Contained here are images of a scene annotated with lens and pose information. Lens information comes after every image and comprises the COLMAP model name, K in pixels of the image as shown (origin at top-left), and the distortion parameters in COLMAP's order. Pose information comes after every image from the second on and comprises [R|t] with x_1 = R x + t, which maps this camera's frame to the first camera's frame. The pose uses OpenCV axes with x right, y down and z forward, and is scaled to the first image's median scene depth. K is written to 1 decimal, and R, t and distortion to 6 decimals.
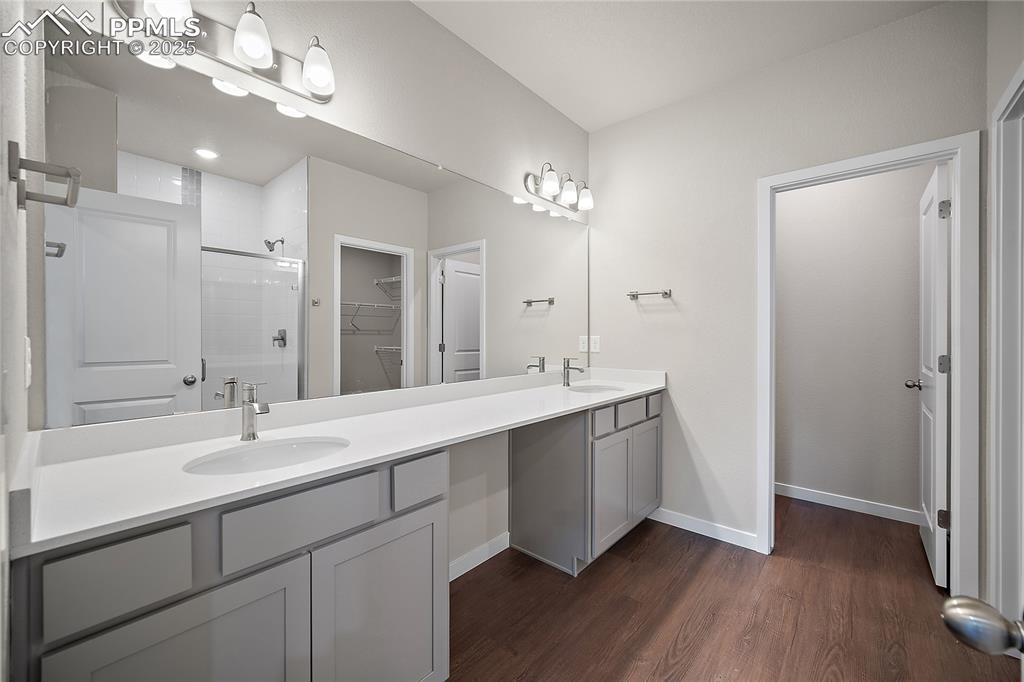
lens RADIAL K [[401.7, 0, 513.0], [0, 401.7, 328.1], [0, 0, 1]] dist [0.012781, 0.000034]
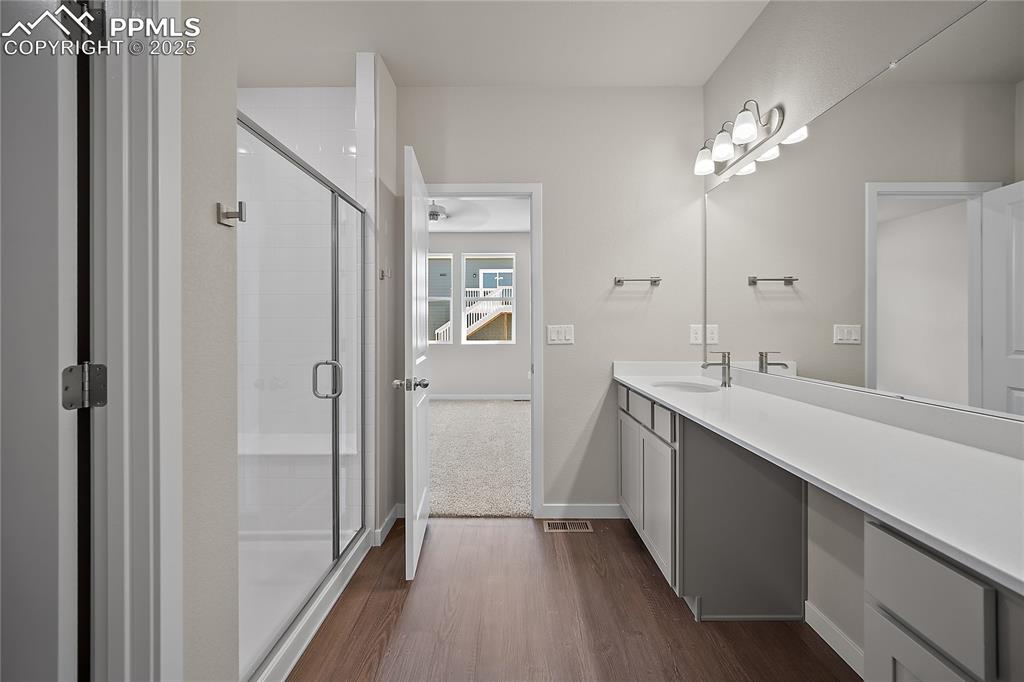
lens RADIAL K [[401.7, 0, 513.0], [0, 401.7, 328.1], [0, 0, 1]] dist [0.012781, 0.000034]
pose [[0.754403, -0.005987, 0.656384, -0.673952], [-0.009541, 0.999753, 0.020084, 0.012881], [-0.656342, -0.021414, 0.754160, 0.617397]]
